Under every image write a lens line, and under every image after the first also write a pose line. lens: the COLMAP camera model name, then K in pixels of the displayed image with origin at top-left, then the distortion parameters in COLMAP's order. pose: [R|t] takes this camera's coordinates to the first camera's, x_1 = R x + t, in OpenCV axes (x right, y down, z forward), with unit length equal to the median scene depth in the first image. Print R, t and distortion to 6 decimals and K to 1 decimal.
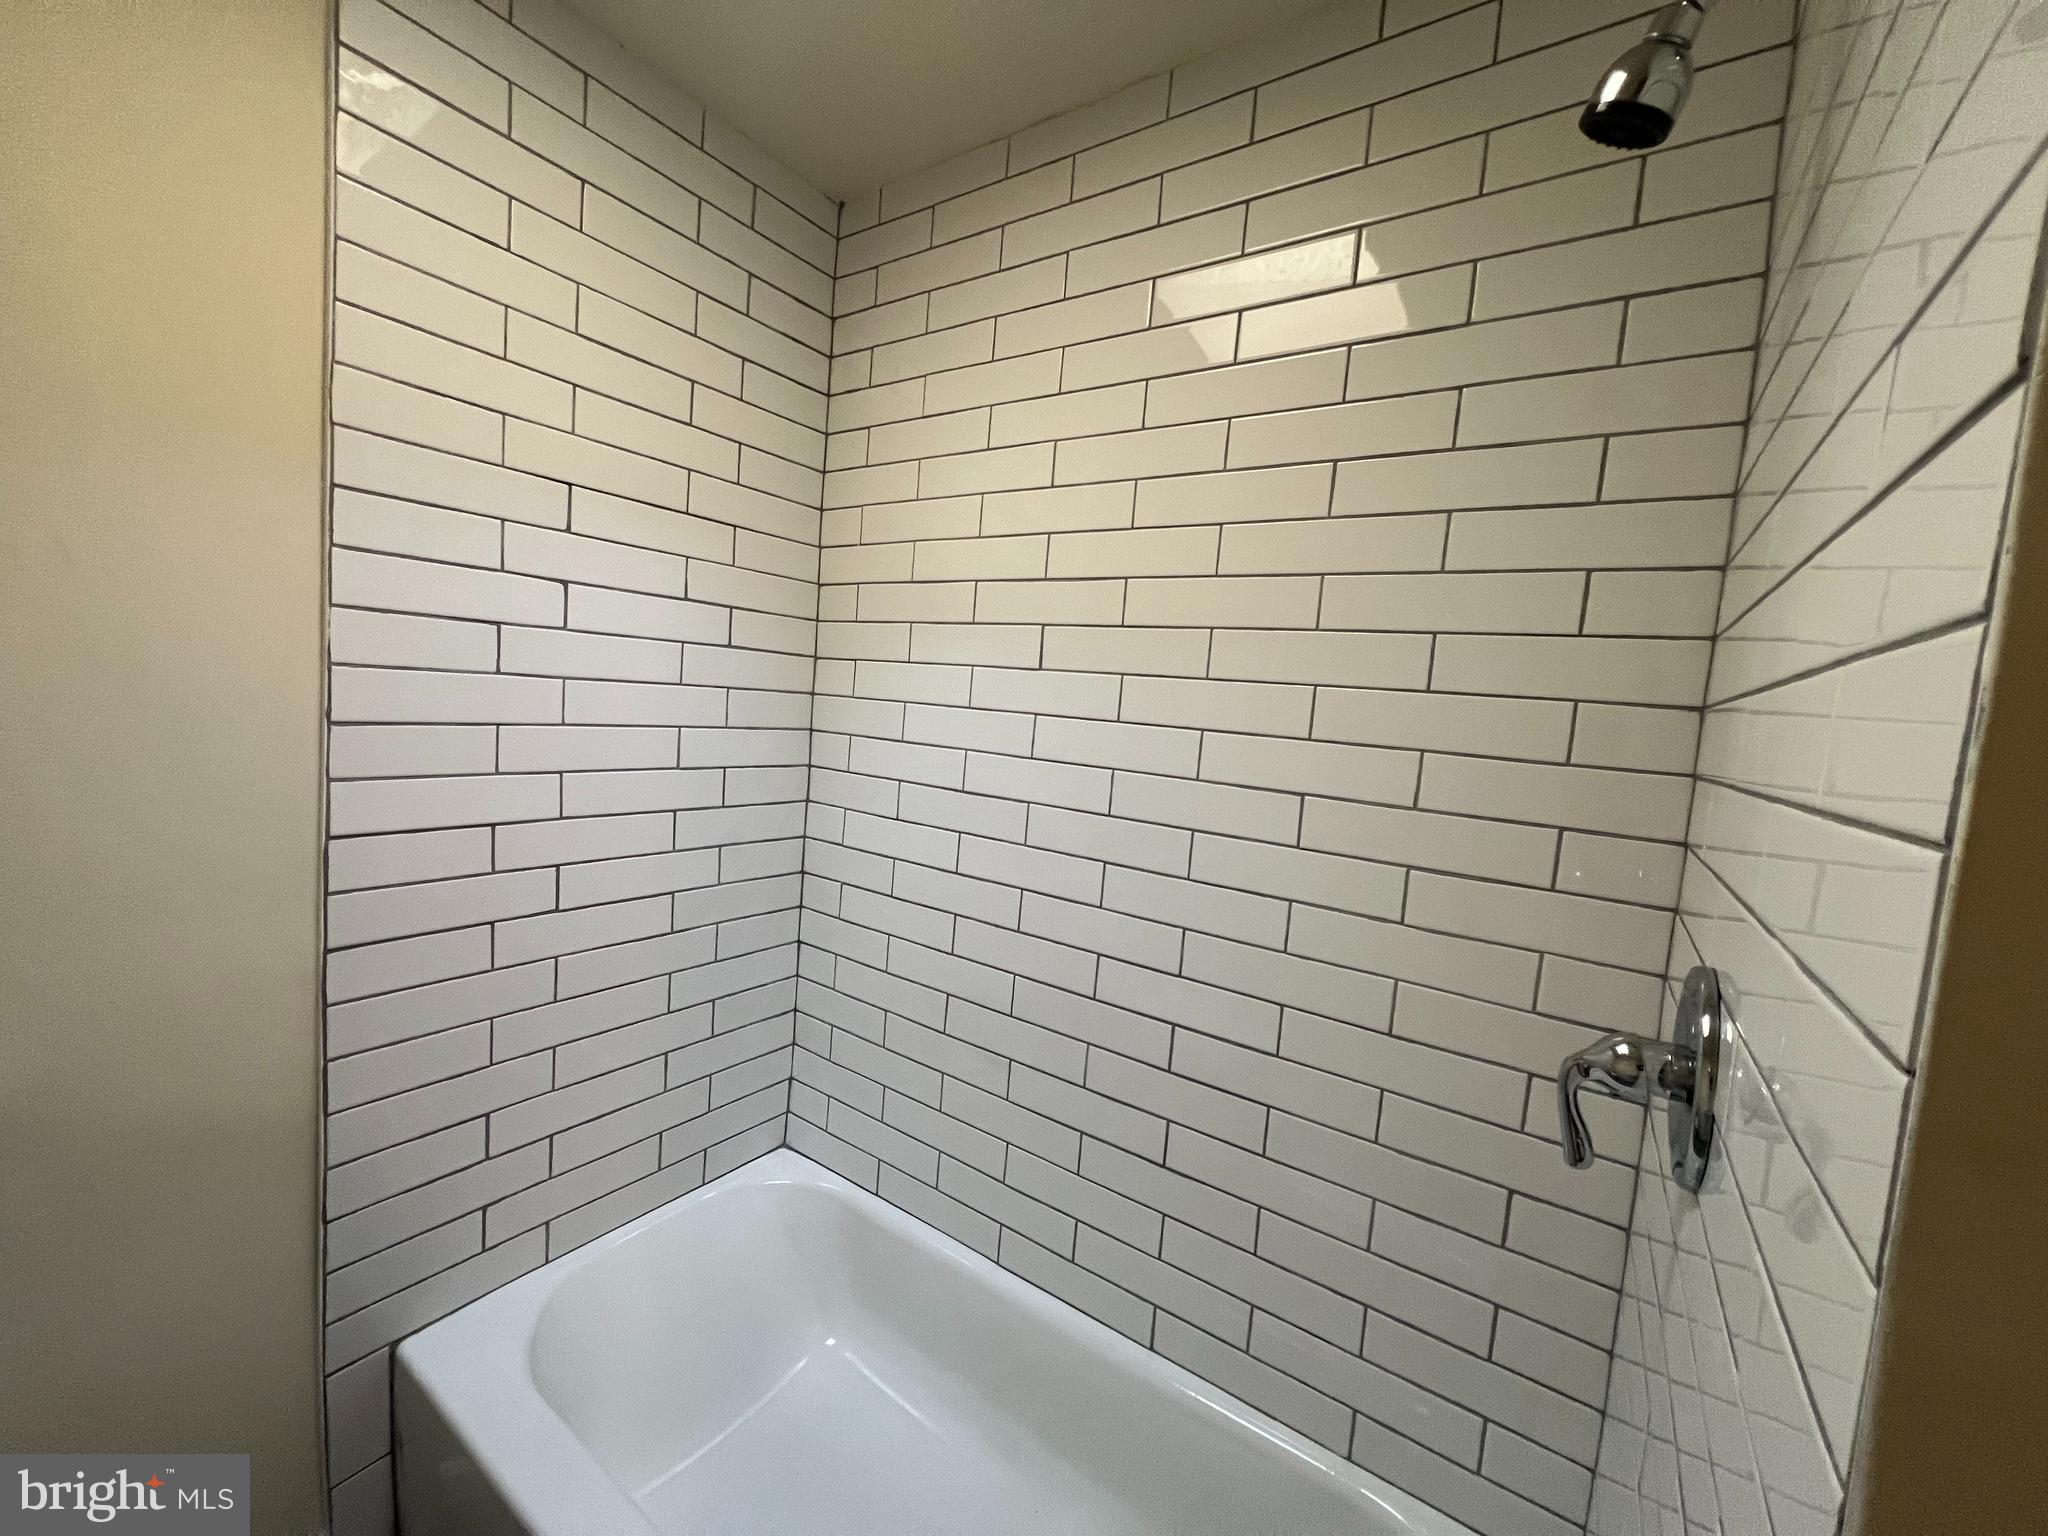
lens RADIAL K [[820.5, 0, 1021.7], [0, 820.5, 768.2], [0, 0, 1]] dist [-0.003651, 0.001293]
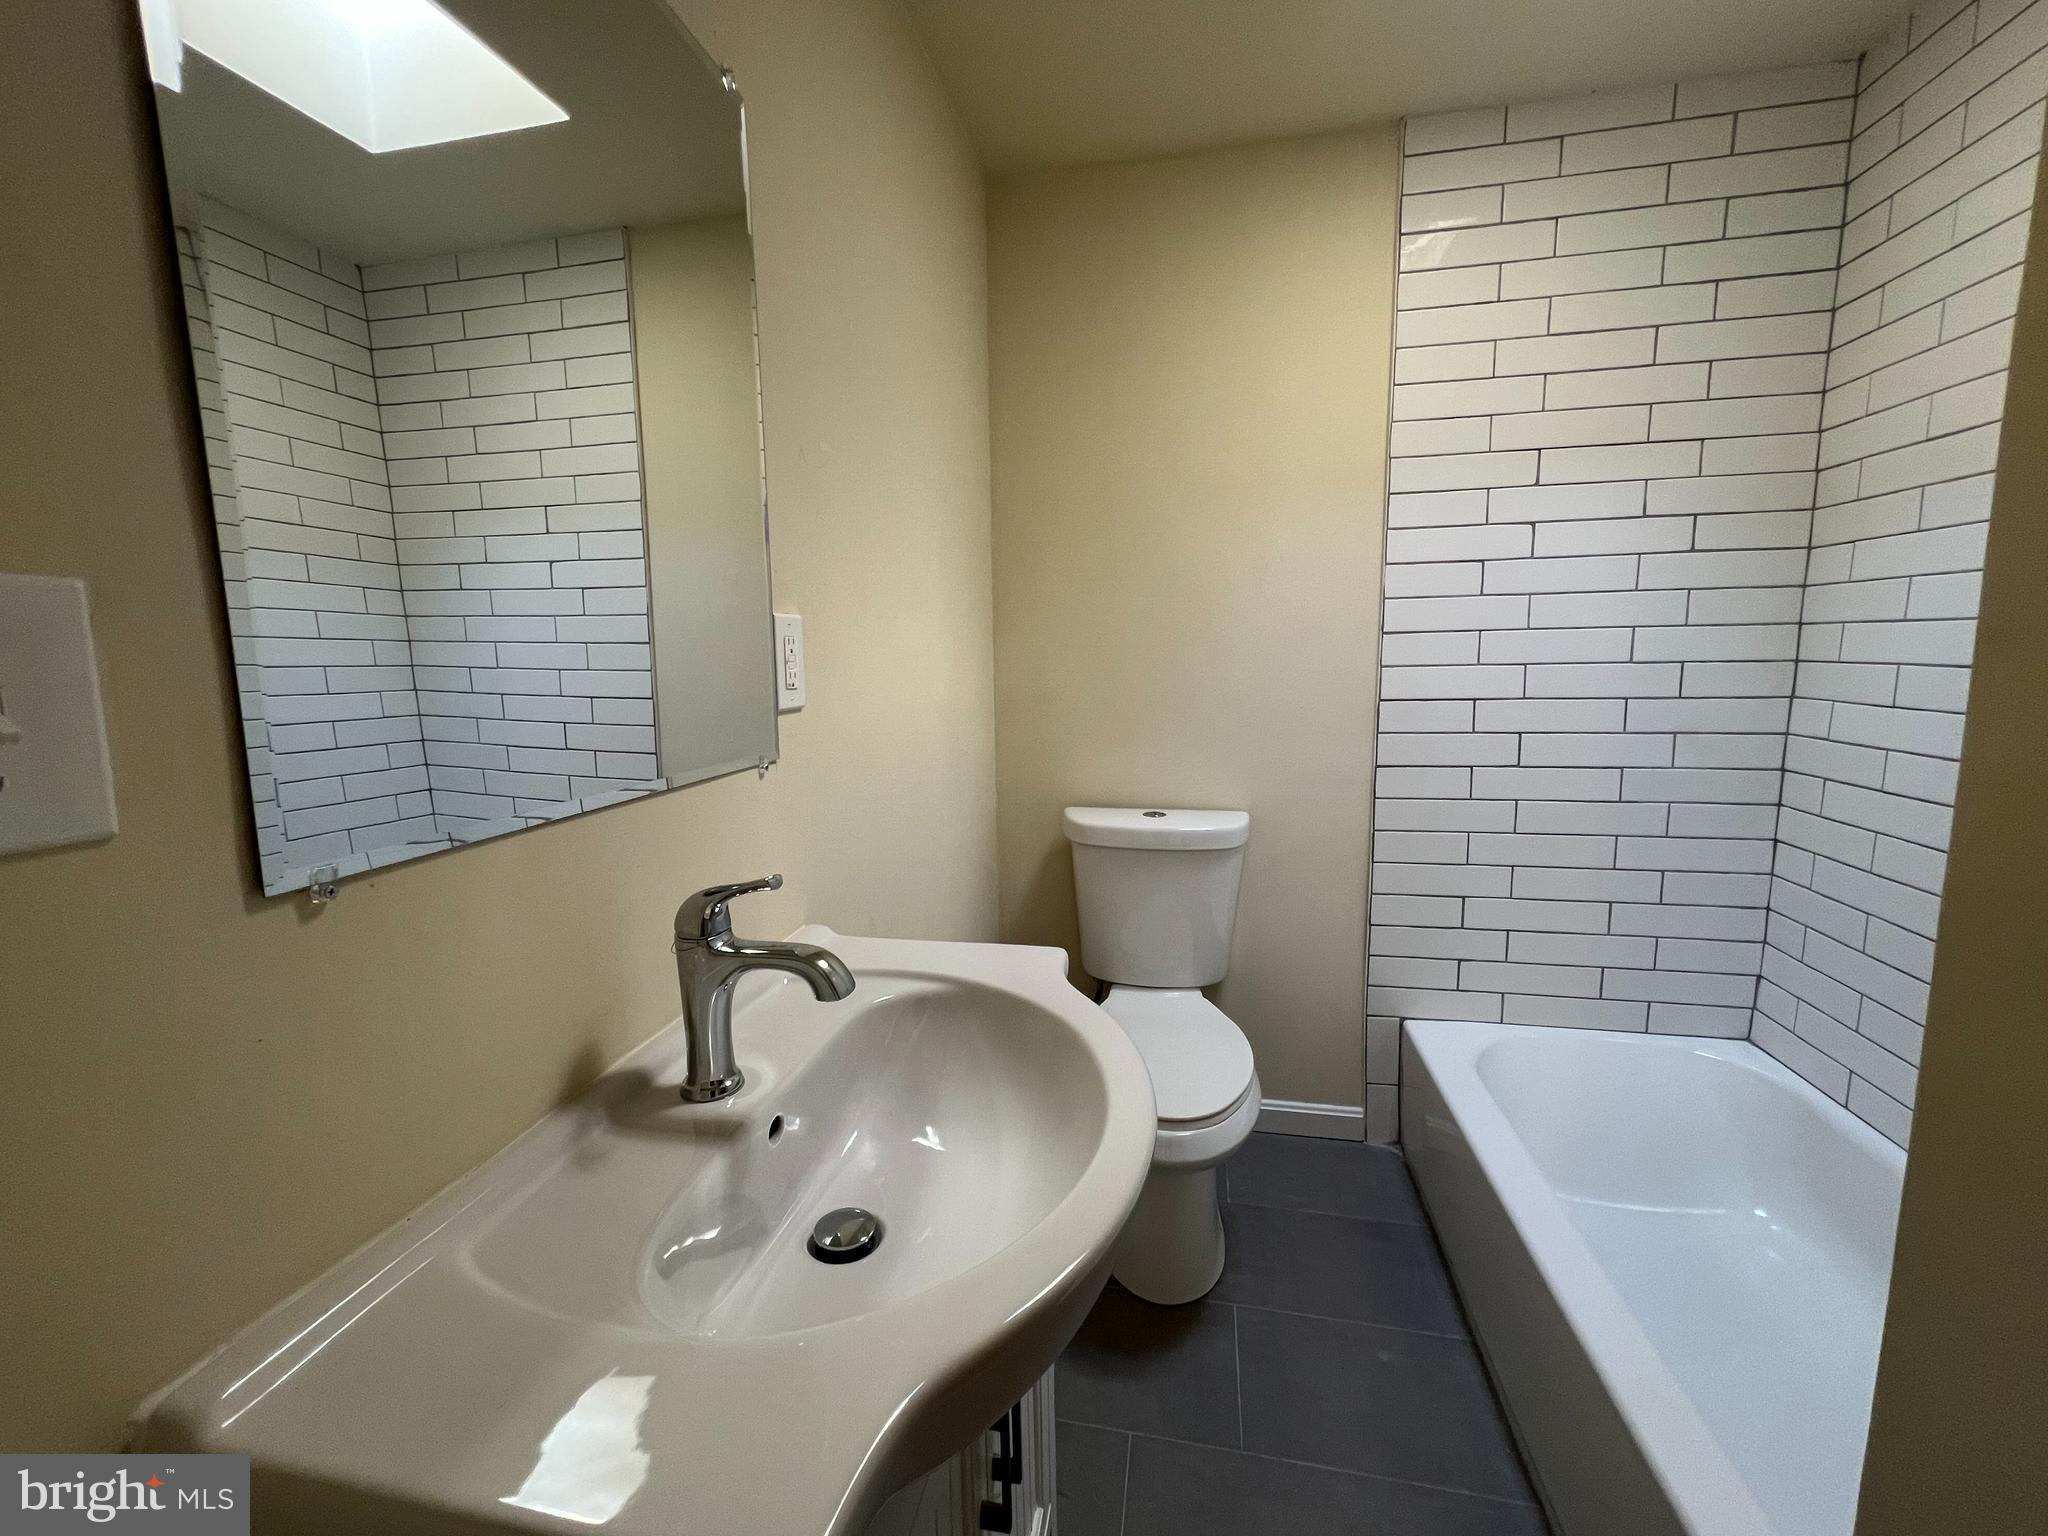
lens RADIAL K [[830.0, 0, 1023.5], [0, 830.0, 758.4], [0, 0, 1]] dist [0.001546, 0.000289]
pose [[0.387189, 0.043948, -0.920952, 0.348769], [-0.027914, 0.998964, 0.035935, 0.119390], [0.921578, 0.011794, 0.388015, -0.270094]]
